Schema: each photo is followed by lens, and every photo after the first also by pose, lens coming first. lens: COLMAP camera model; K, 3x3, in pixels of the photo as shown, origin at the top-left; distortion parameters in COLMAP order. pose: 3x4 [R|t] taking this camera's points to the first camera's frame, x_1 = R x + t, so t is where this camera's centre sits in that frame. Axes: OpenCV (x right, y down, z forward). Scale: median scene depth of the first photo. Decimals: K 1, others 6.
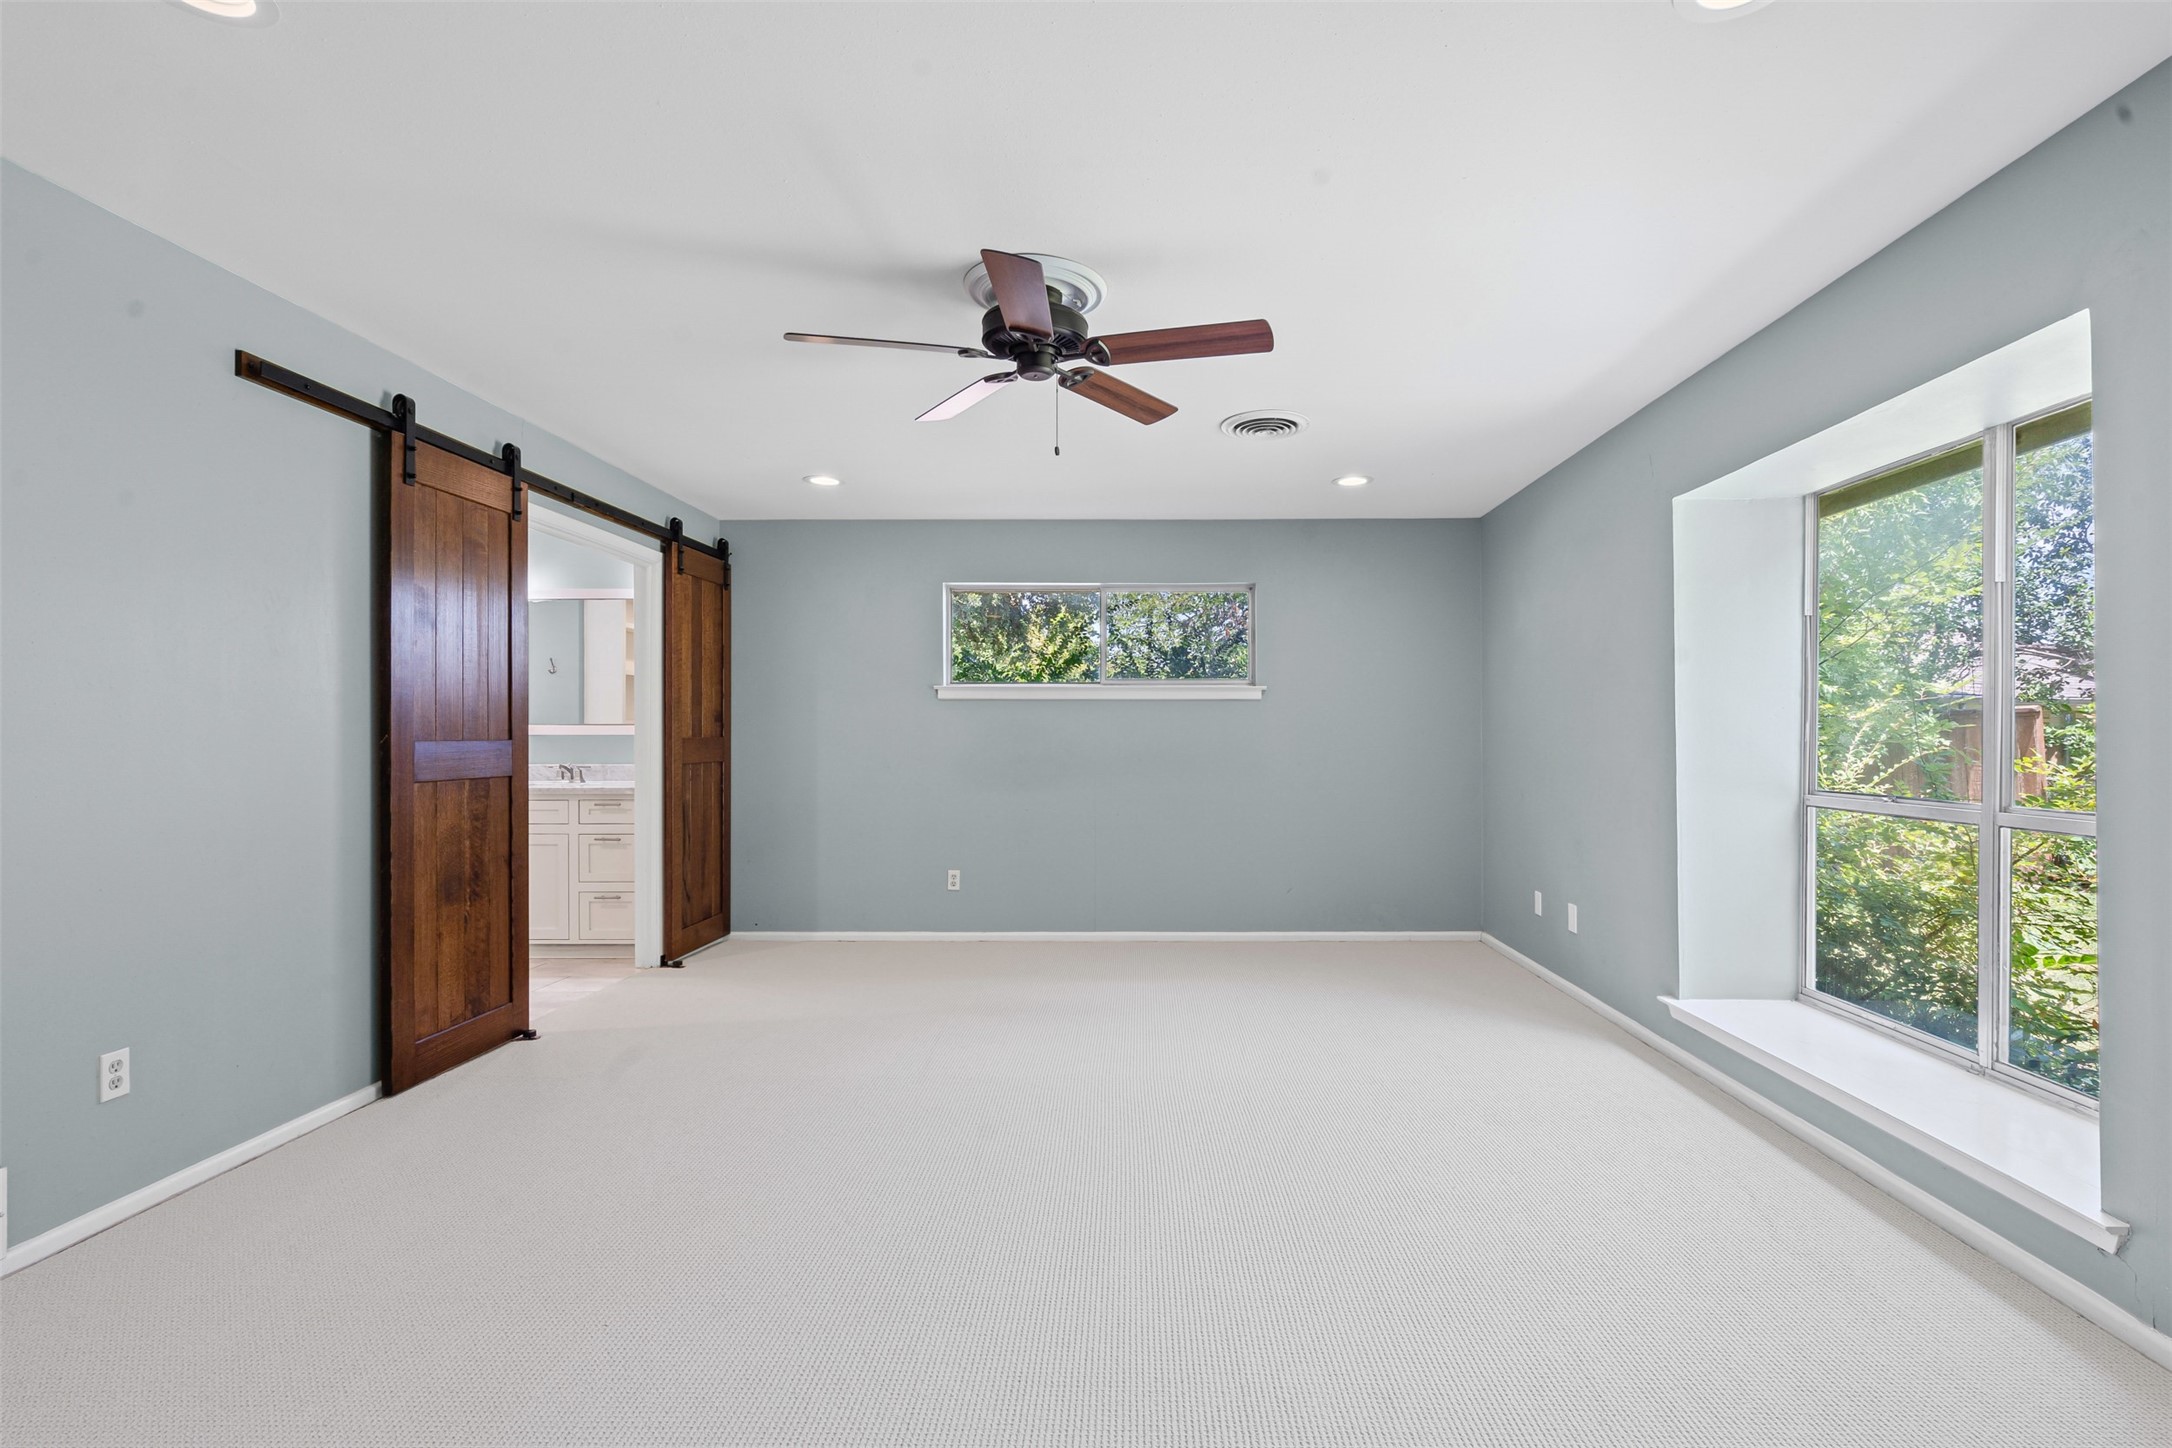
lens RADIAL K [[993.0, 0, 1087.7], [0, 993.0, 730.4], [0, 0, 1]] dist [-0.000062, 0.000054]
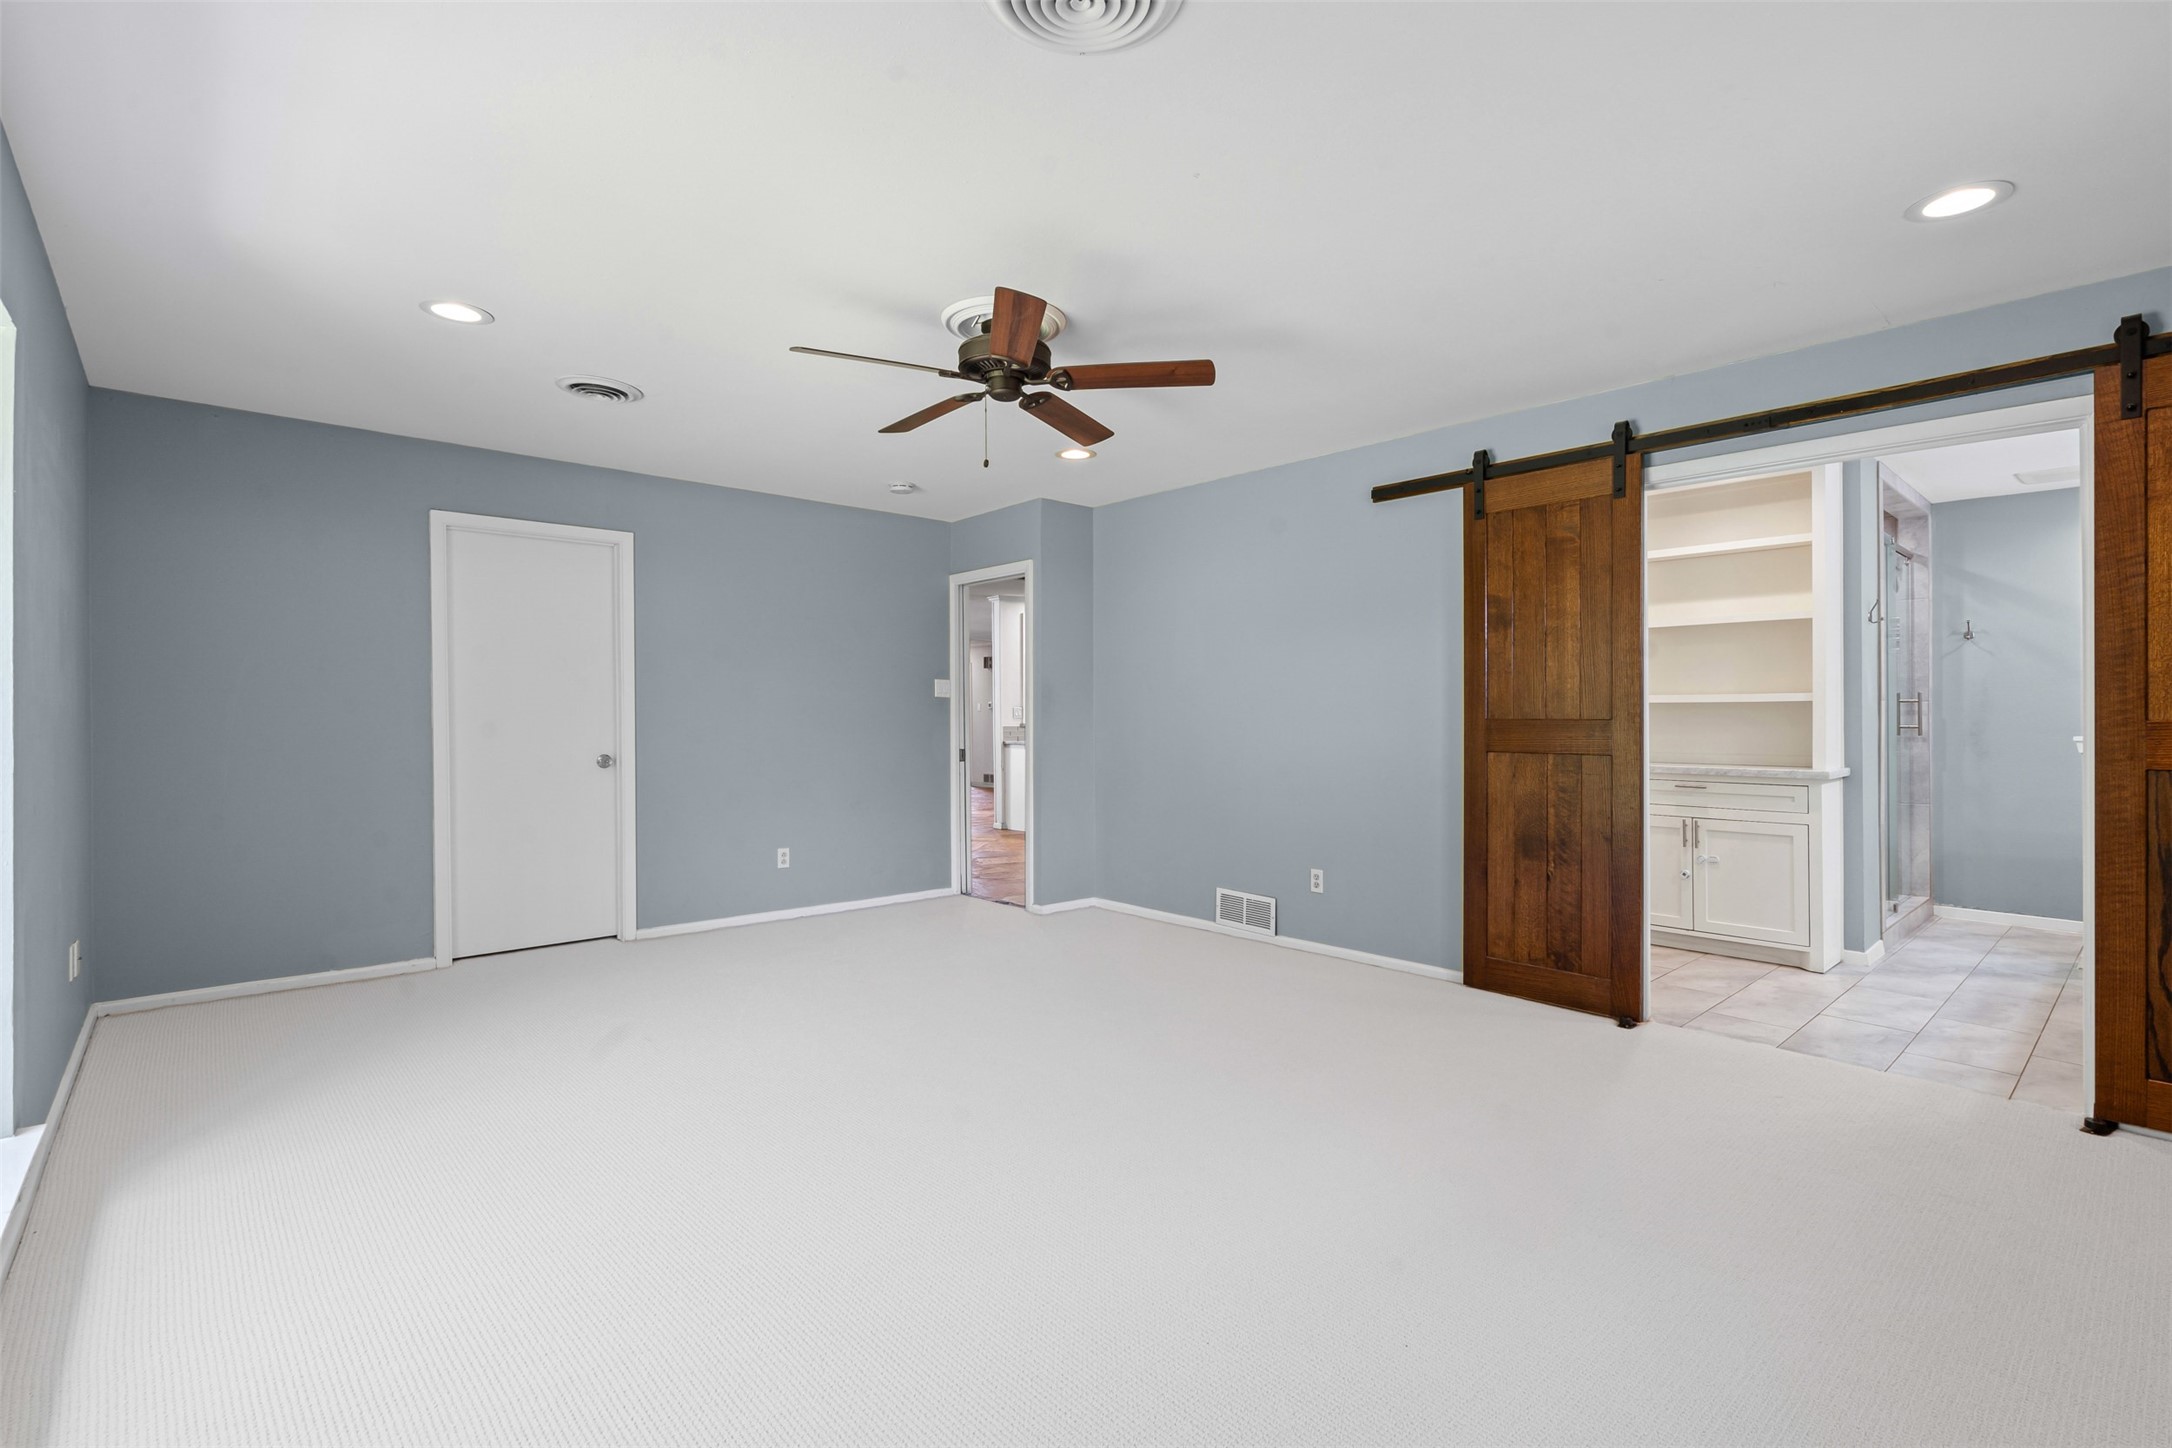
lens RADIAL K [[993.0, 0, 1086.6], [0, 993.0, 721.9], [0, 0, 1]] dist [-0.000062, 0.000054]
pose [[-0.699908, 0.005381, -0.714213, 0.541026], [0.002631, 0.999984, 0.004956, 0.006446], [0.714228, 0.001590, -0.699911, 1.408632]]
